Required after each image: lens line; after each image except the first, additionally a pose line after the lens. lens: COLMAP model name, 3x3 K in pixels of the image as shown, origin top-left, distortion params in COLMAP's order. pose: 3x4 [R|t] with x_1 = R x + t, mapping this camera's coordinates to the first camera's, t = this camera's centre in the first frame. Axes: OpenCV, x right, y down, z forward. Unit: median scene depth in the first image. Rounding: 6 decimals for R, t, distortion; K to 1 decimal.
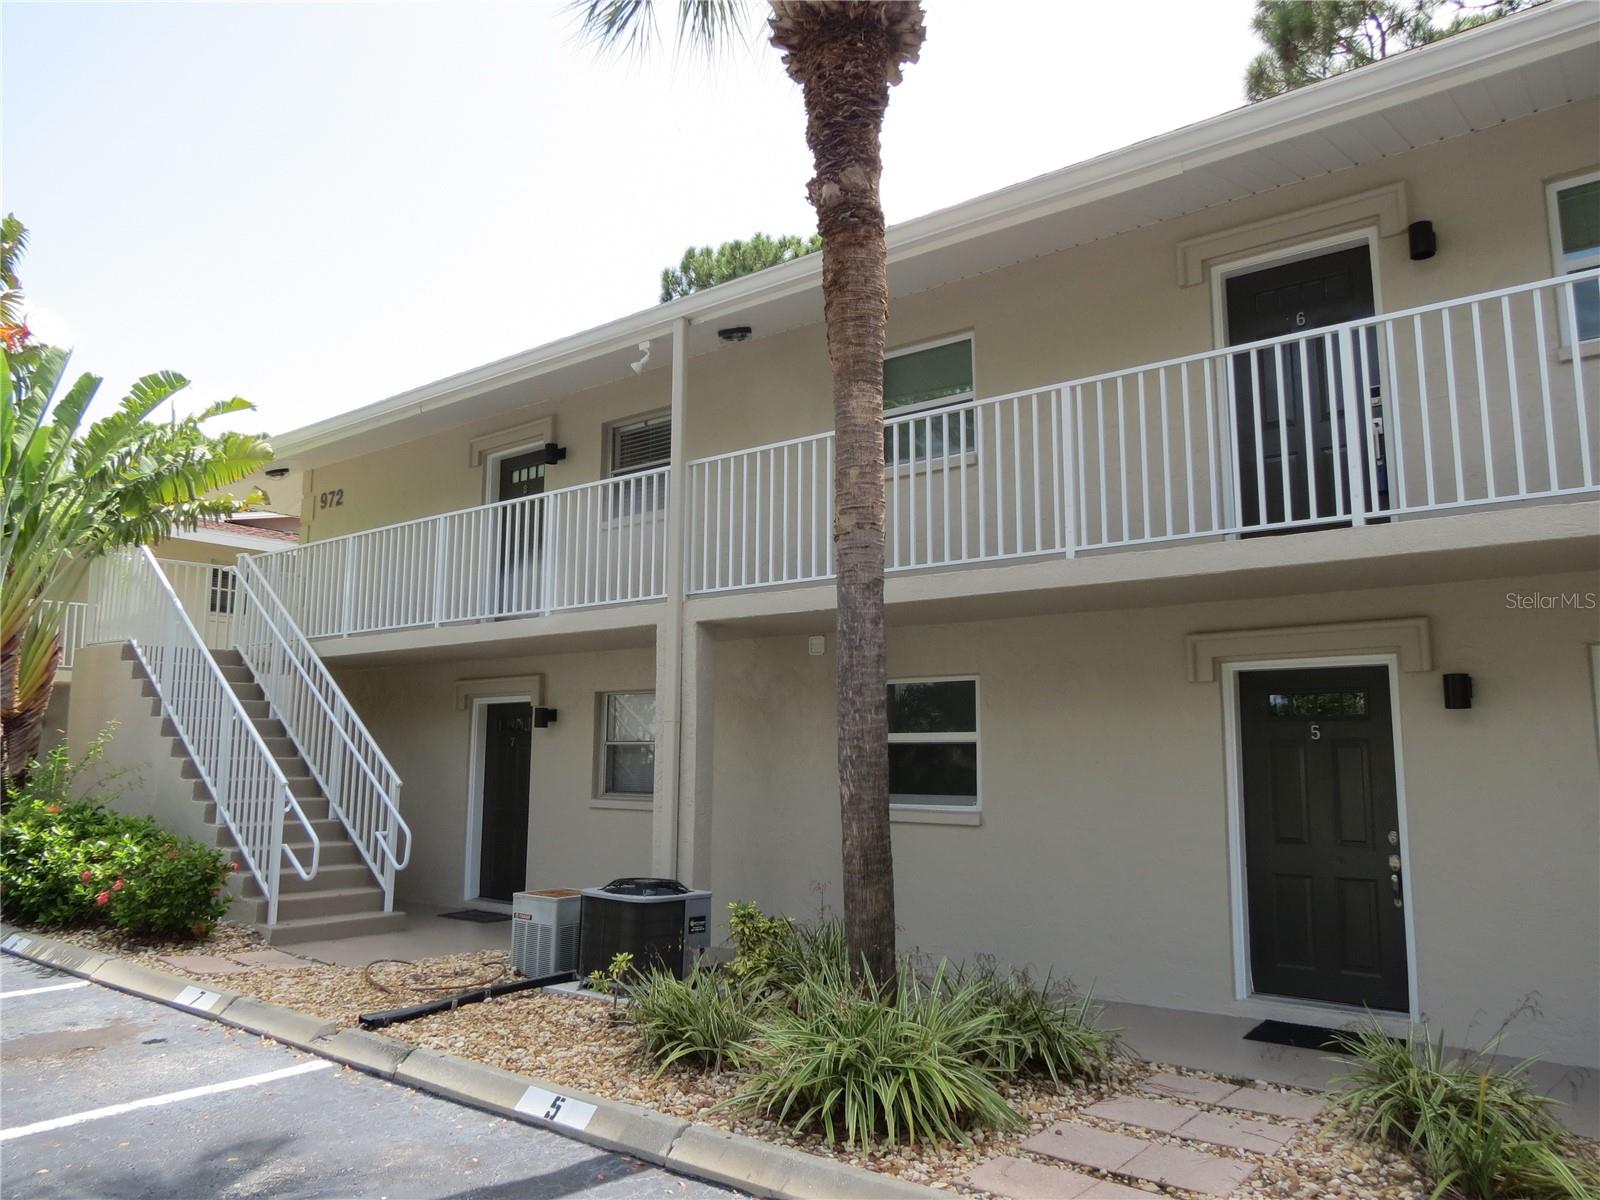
lens RADIAL K [[1127.0, 0, 800.0], [0, 1127.0, 600.0], [0, 0, 1]] dist [-0.005739, -0.000869]
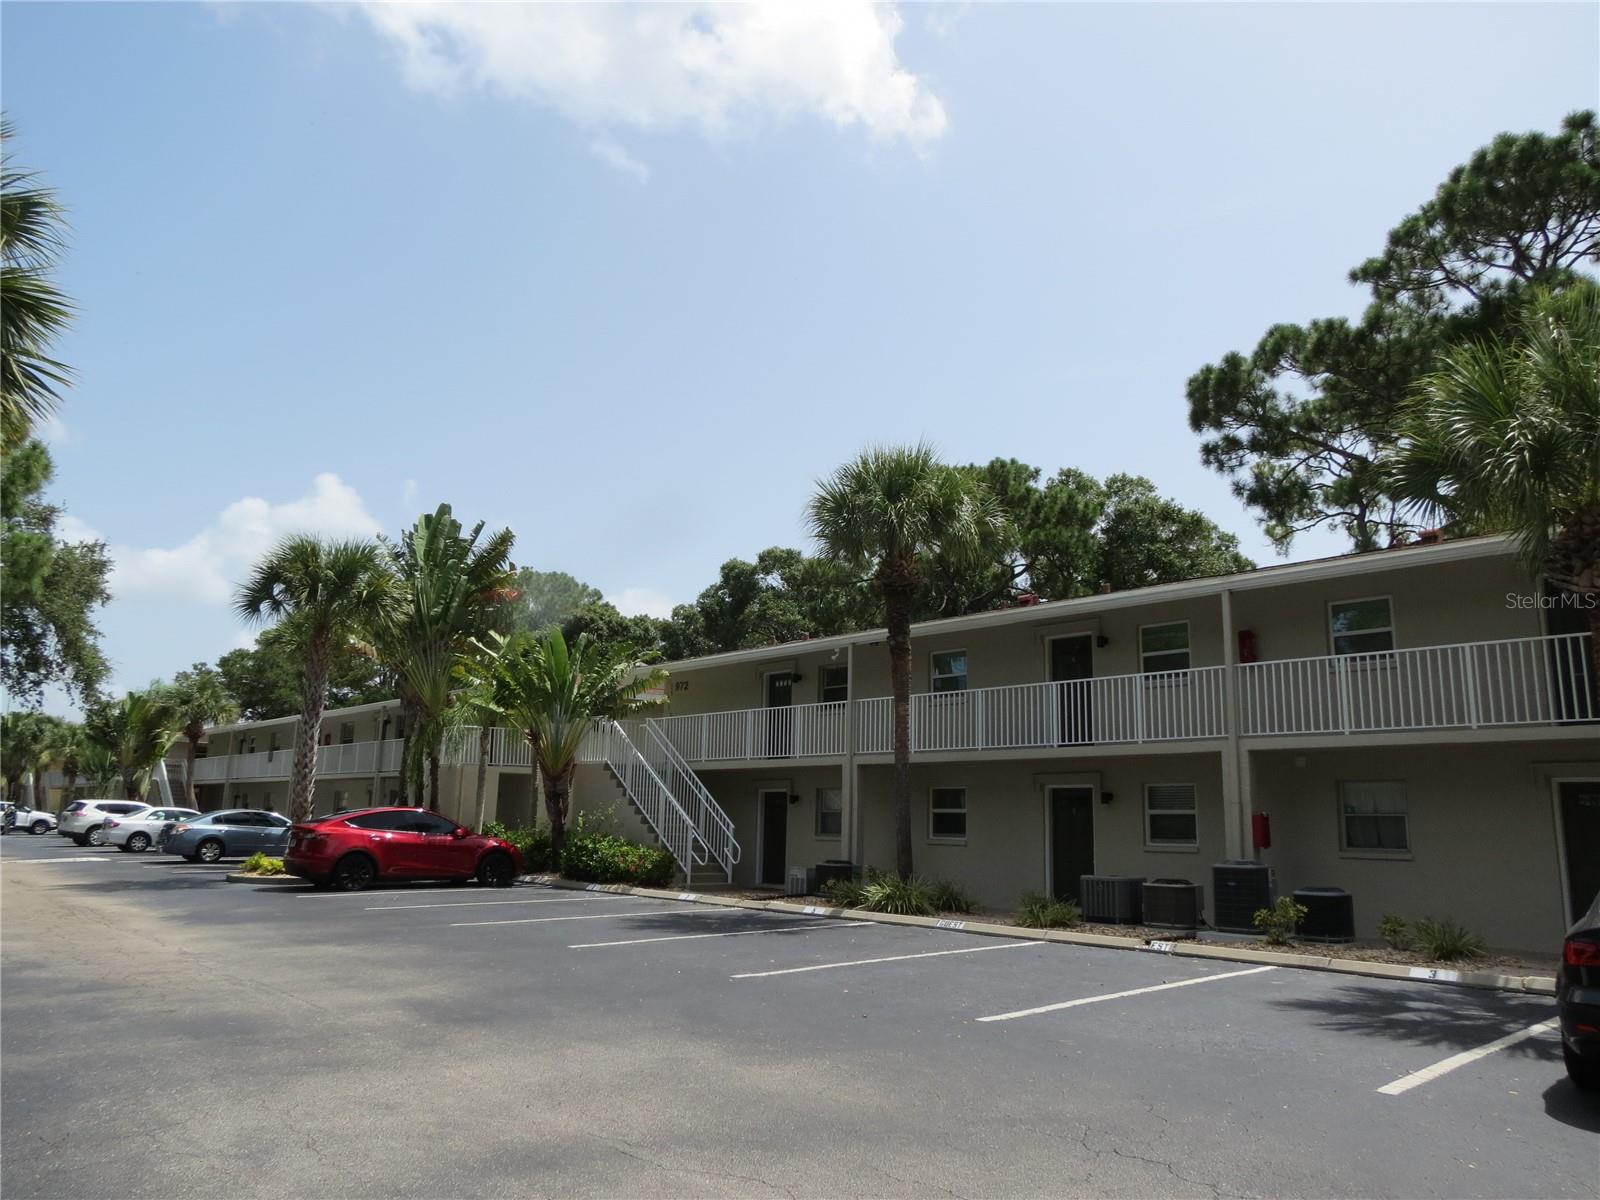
lens RADIAL K [[1127.0, 0, 800.0], [0, 1127.0, 600.0], [0, 0, 1]] dist [-0.005739, -0.000869]
pose [[0.985174, -0.017840, -0.170628, 0.193349], [0.007548, 0.998123, -0.060781, -0.171776], [0.171393, 0.058592, 0.983459, -1.355462]]
